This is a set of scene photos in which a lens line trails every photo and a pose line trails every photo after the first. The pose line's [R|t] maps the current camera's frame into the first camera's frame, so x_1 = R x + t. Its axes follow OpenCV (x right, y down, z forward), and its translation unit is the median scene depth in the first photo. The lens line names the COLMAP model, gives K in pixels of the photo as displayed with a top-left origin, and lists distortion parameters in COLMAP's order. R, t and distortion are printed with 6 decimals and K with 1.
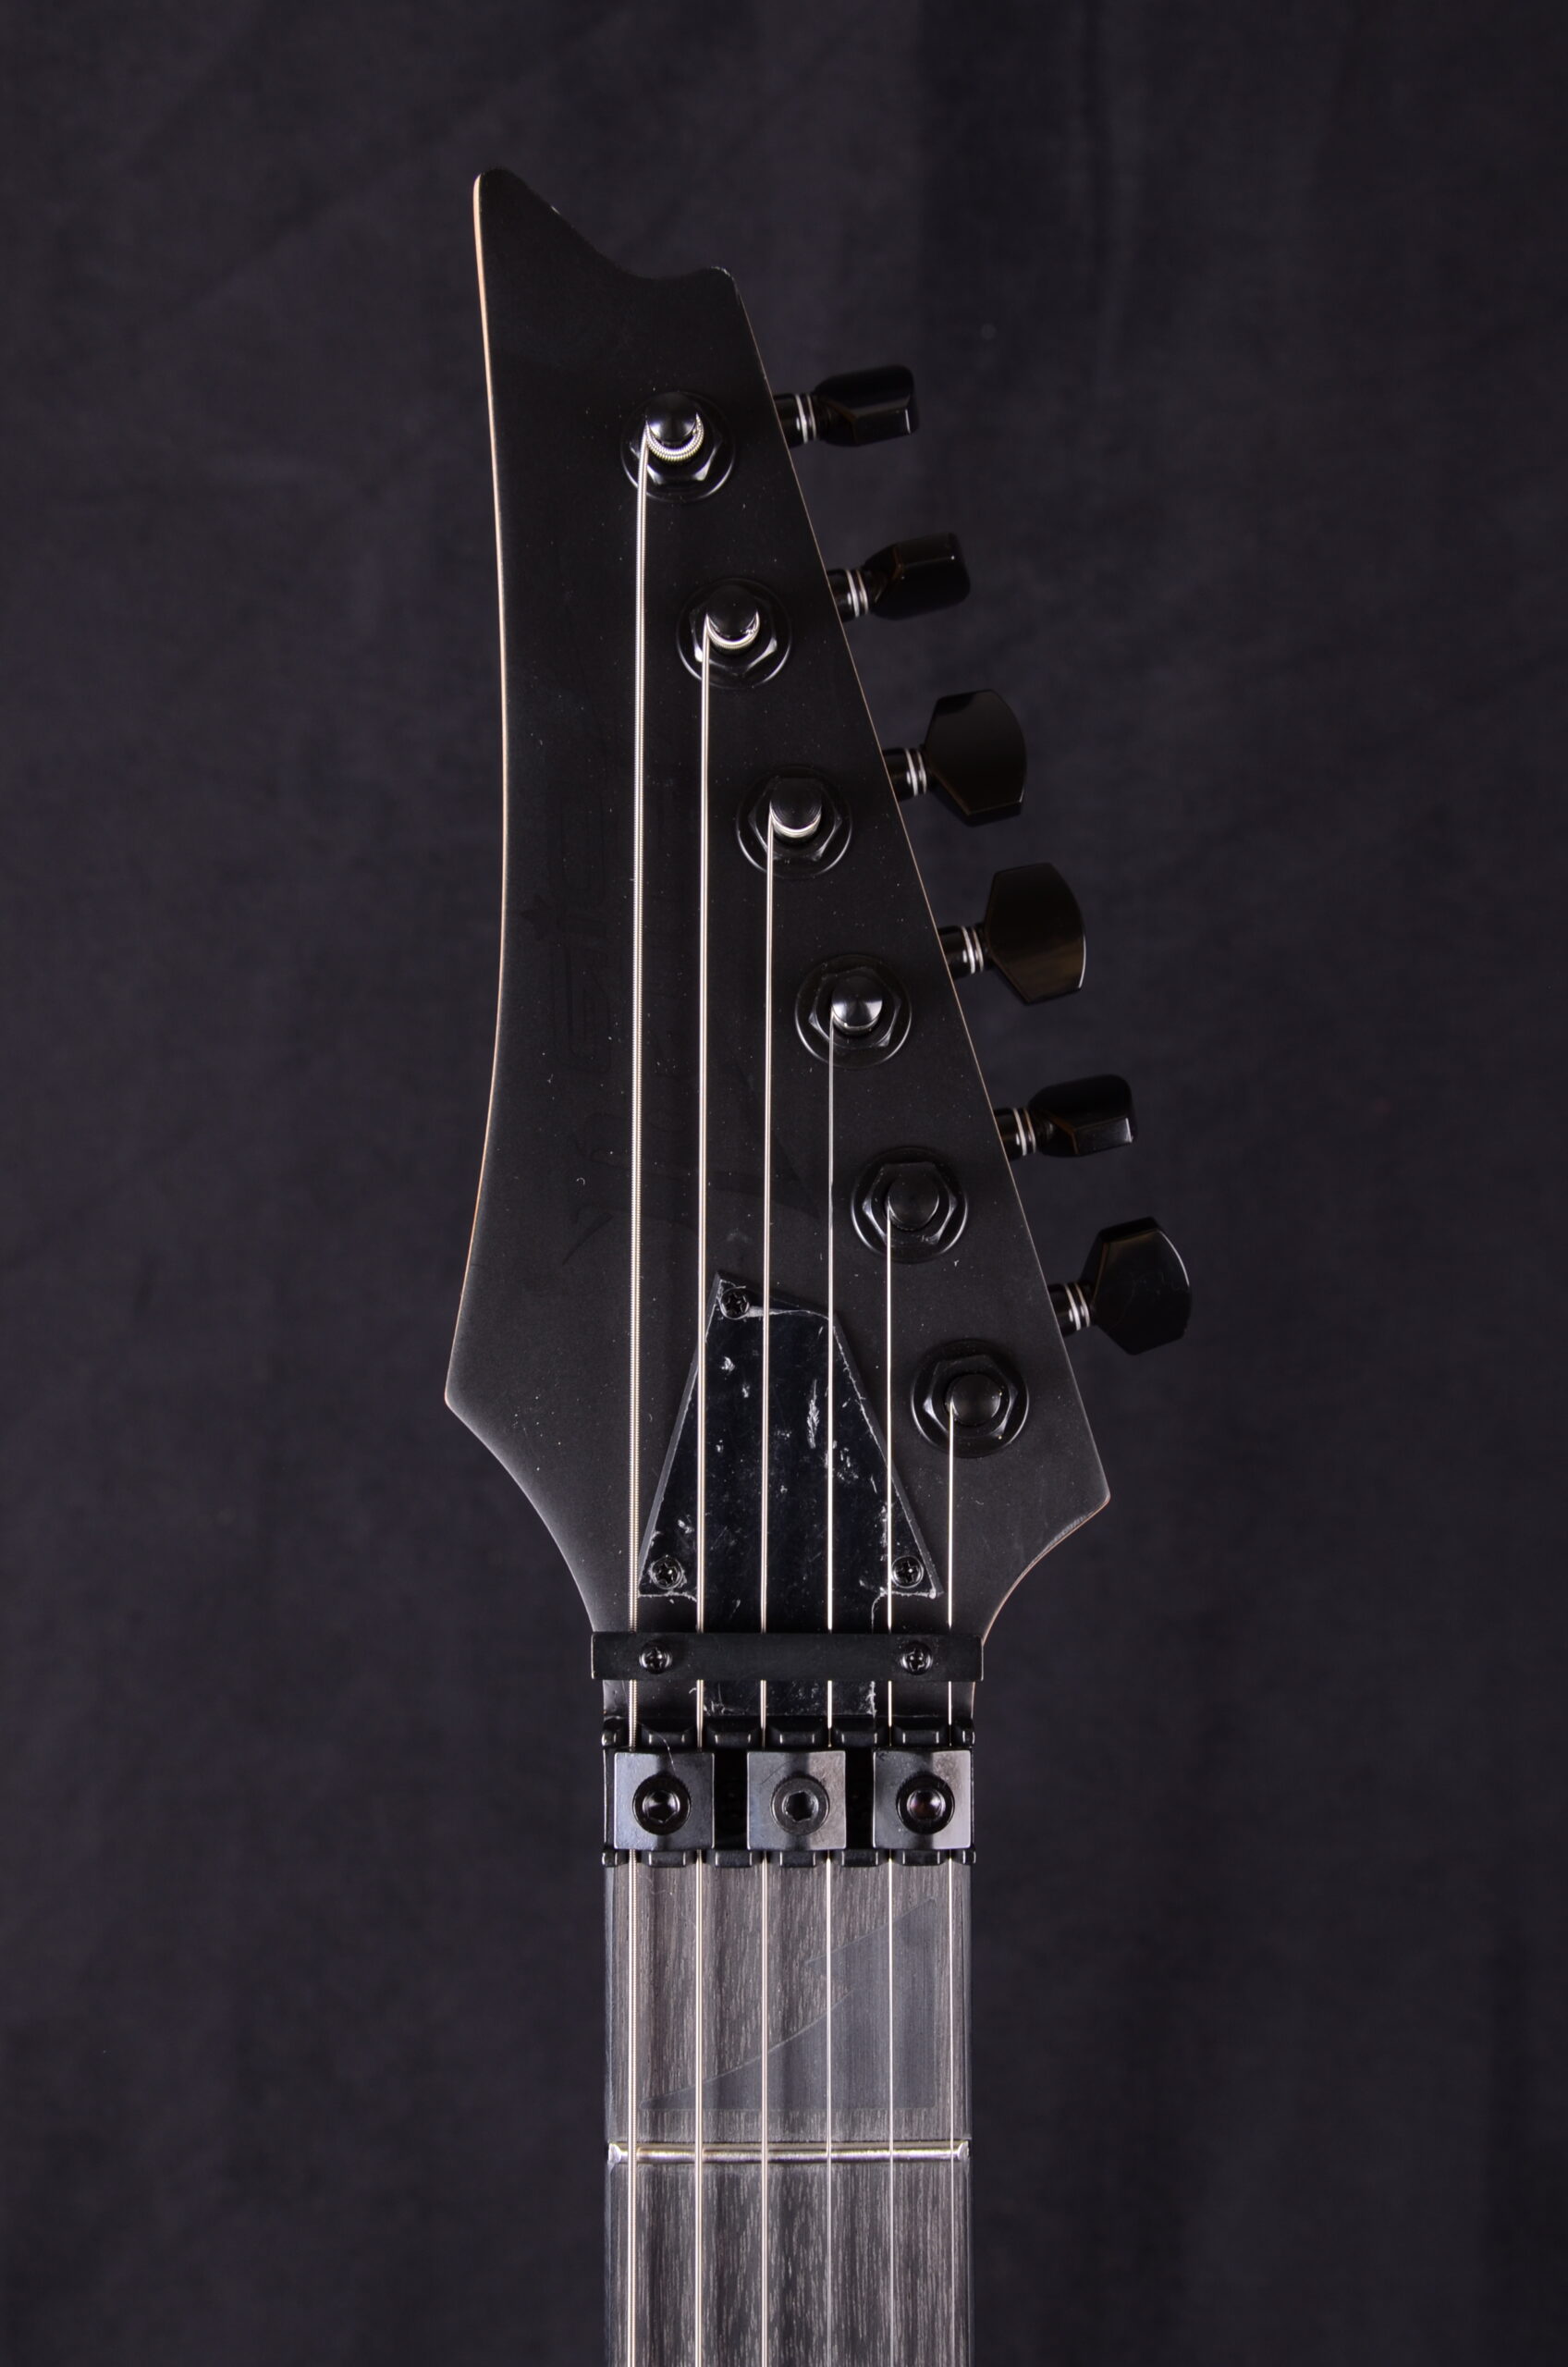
lens RADIAL K [[2925.9, 0, 788.7], [0, 2925.9, 1209.9], [0, 0, 1]] dist [0.054331, 0.000000]
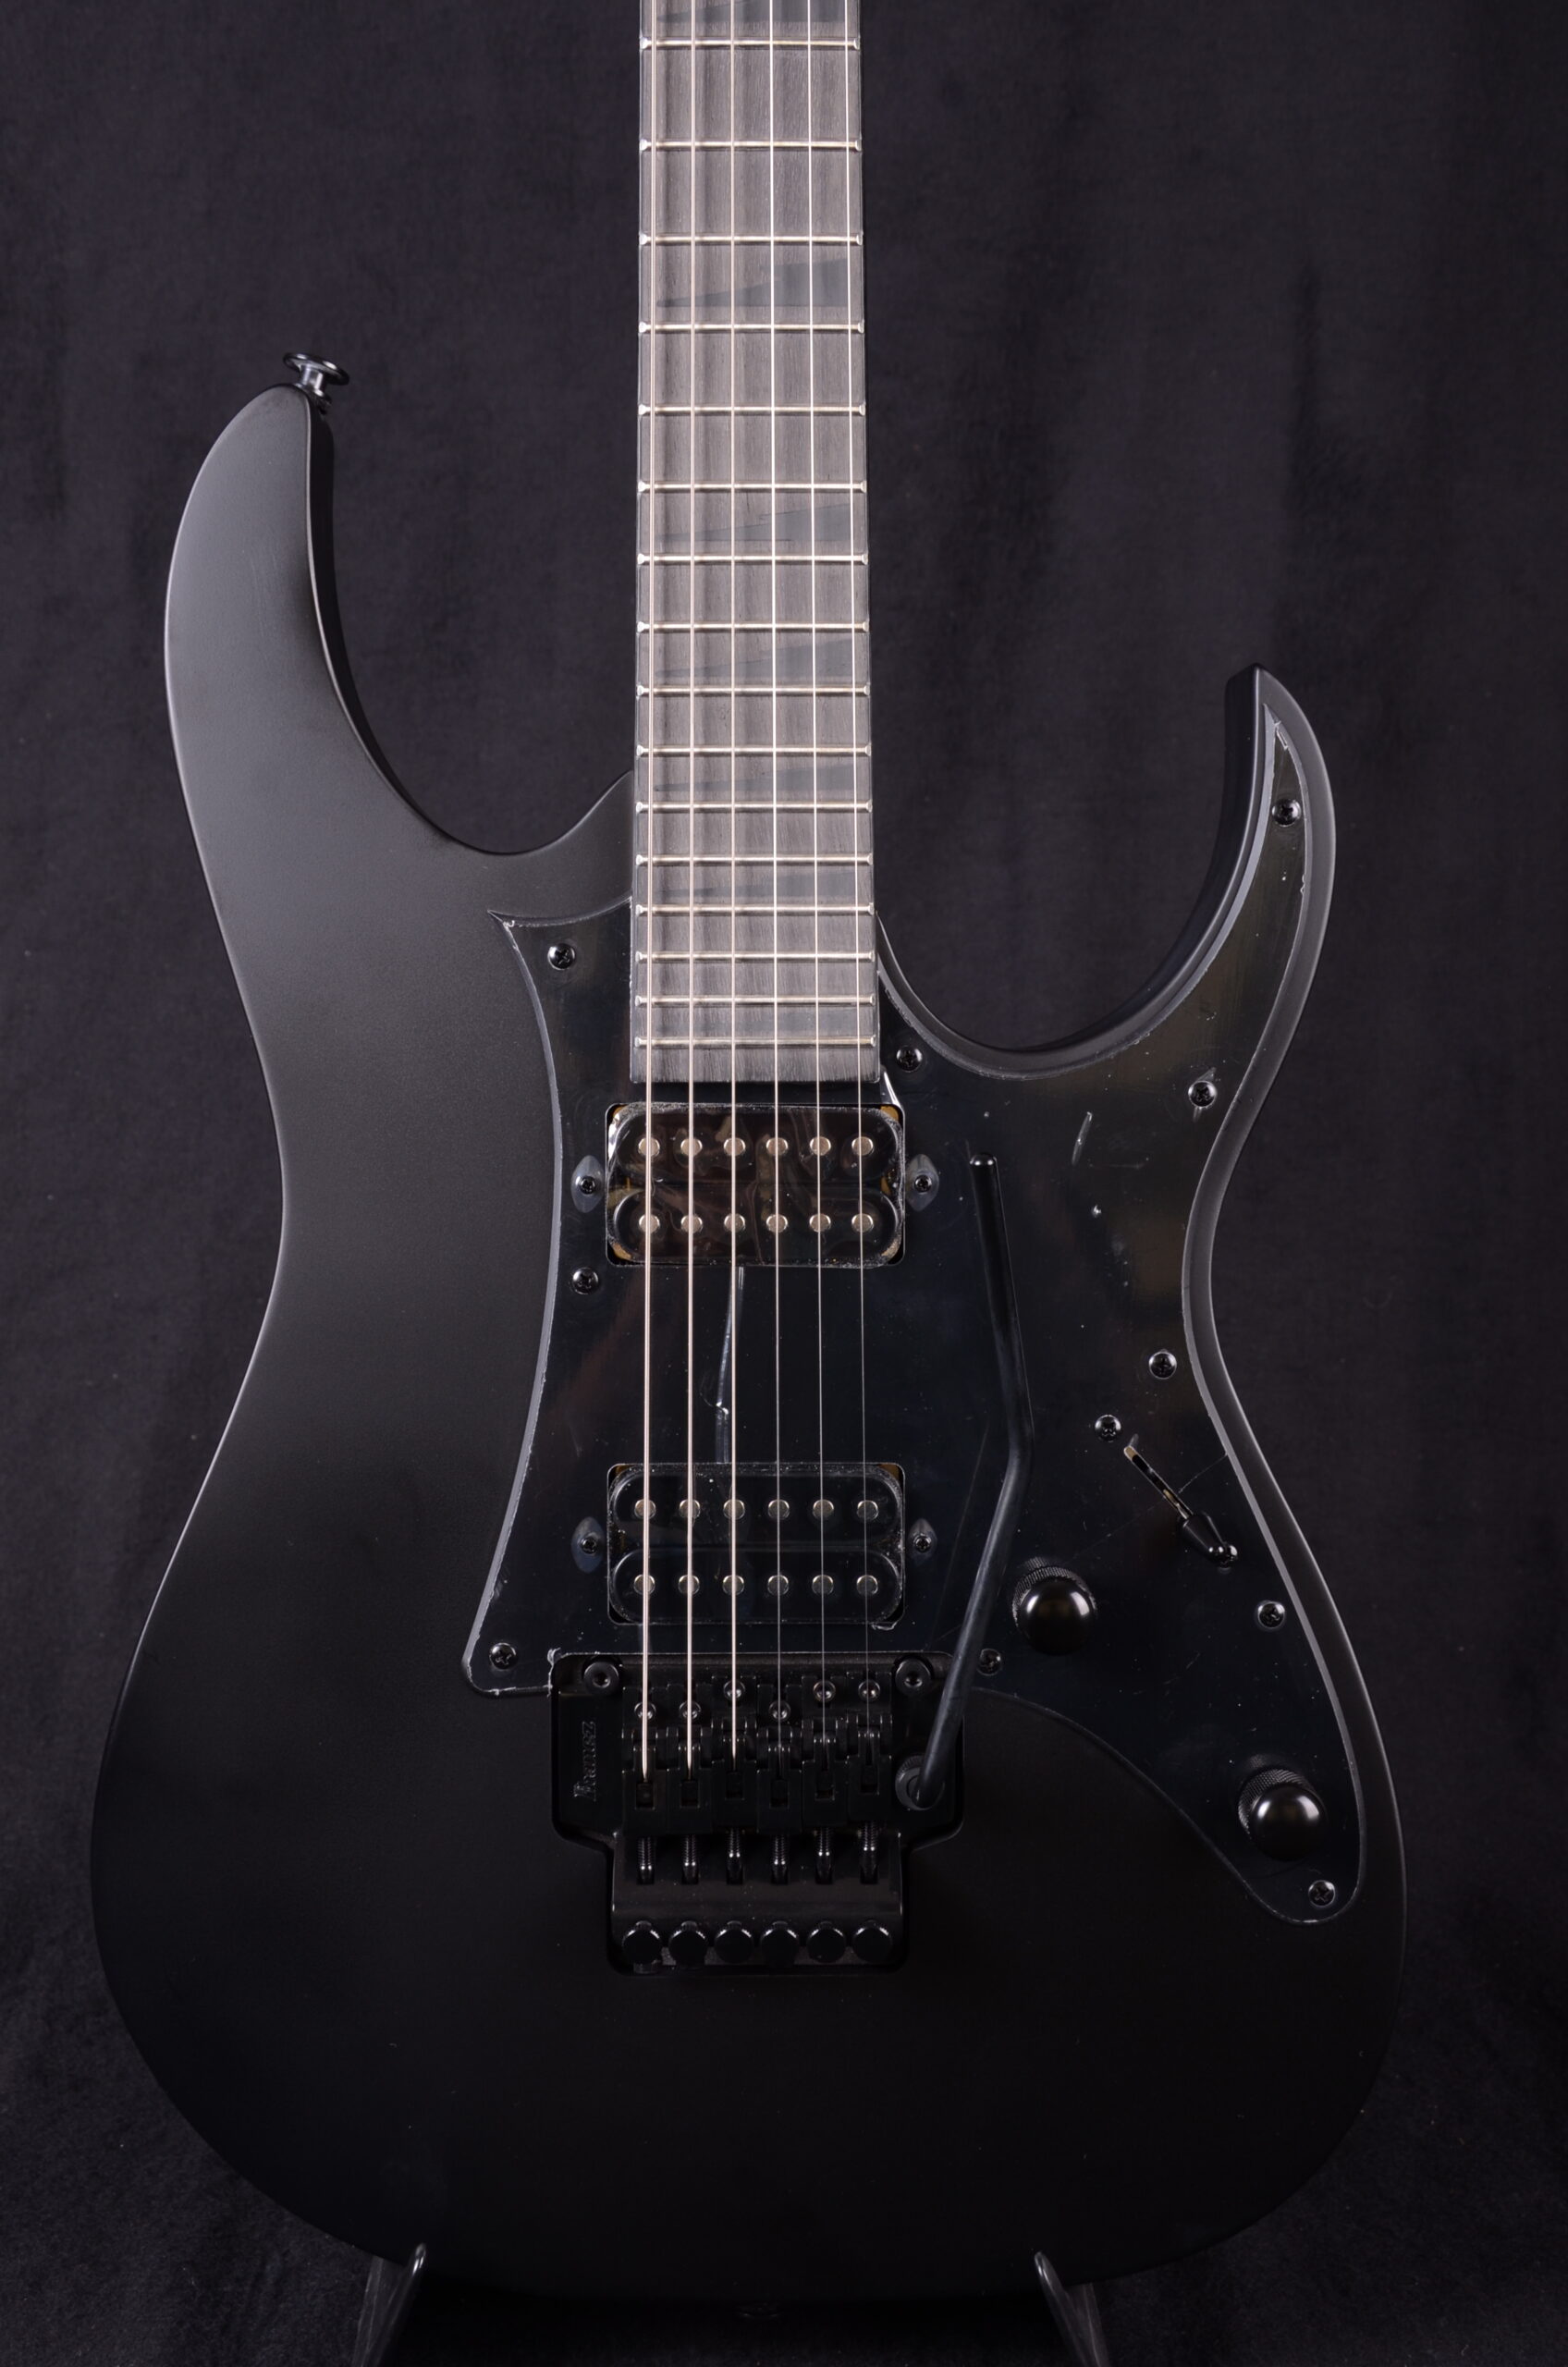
lens RADIAL K [[3250.6, 0, 792.5], [0, 3250.6, 1236.0], [0, 0, 1]] dist [0.120463, 0.000000]
pose [[0.999890, -0.001929, 0.014723, -0.001449], [0.003183, 0.996326, -0.085584, 0.815734], [-0.014504, 0.085622, 0.996222, -0.407523]]
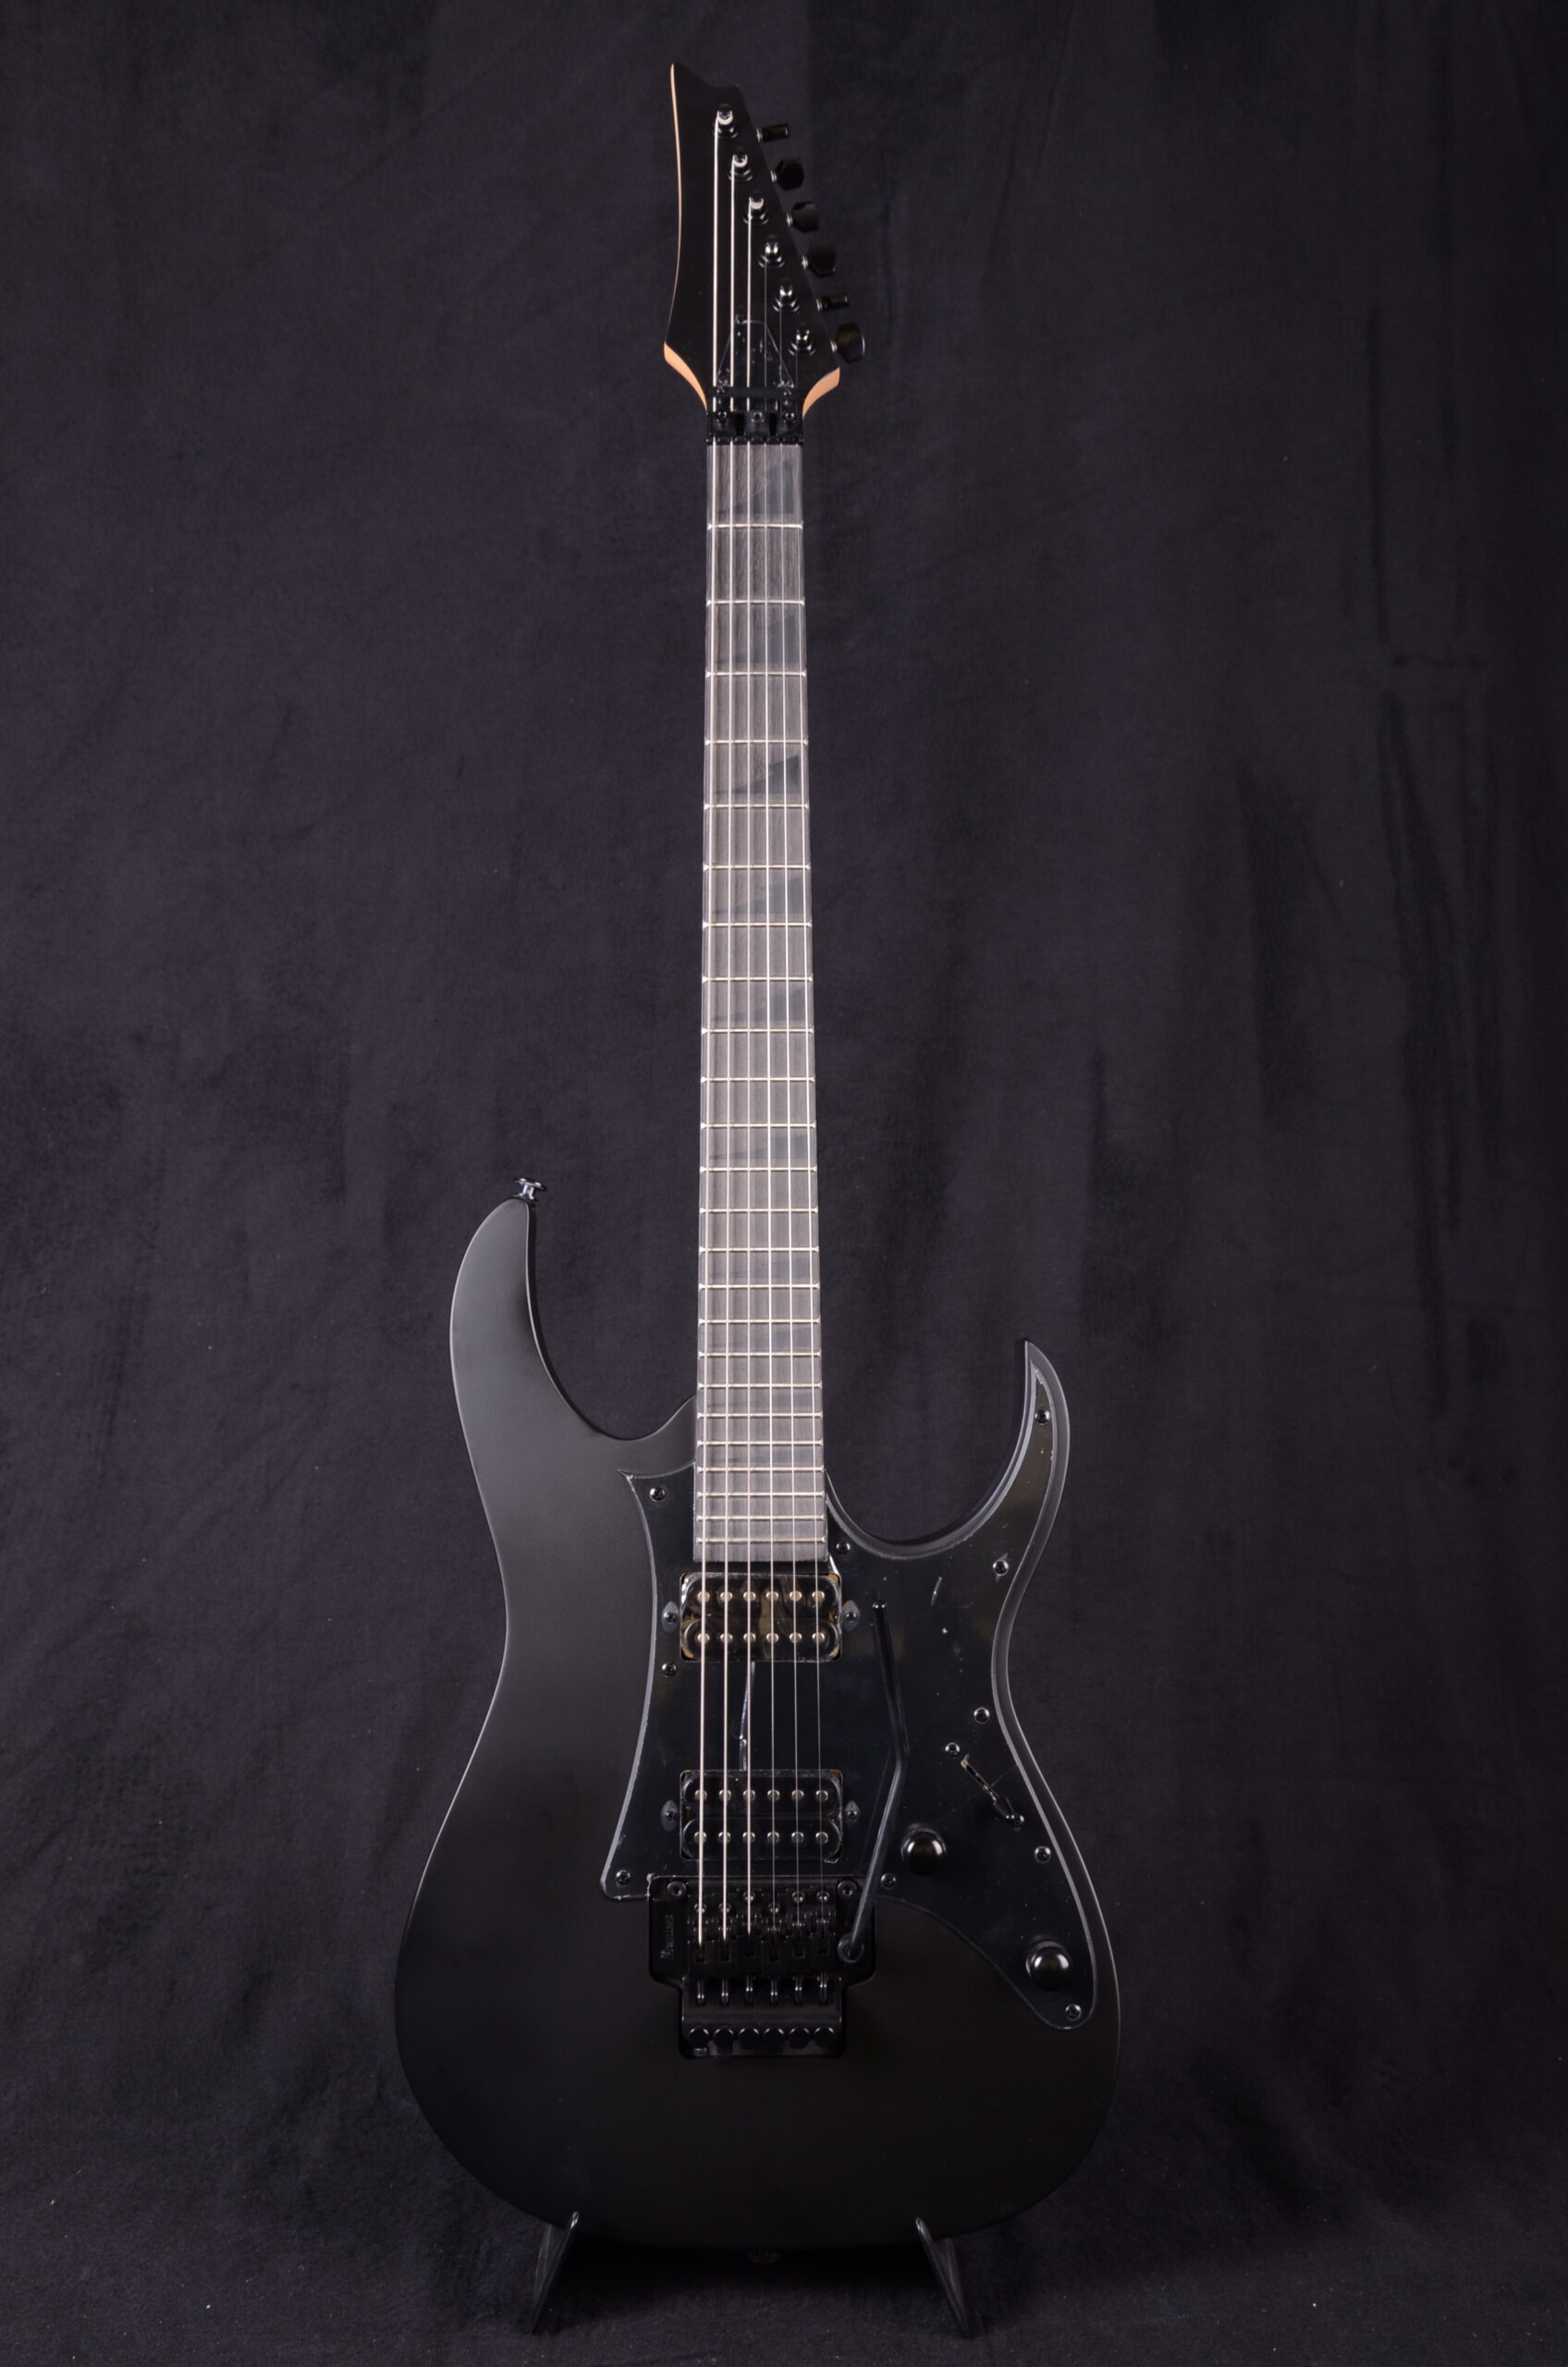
lens RADIAL K [[2834.7, 0, 791.6], [0, 2834.7, 1219.3], [0, 0, 1]] dist [0.050573, 0.000000]
pose [[0.999951, -0.002334, 0.009631, 0.004083], [0.004477, 0.973429, -0.228946, 0.861518], [-0.008841, 0.228978, 0.973391, -1.003054]]
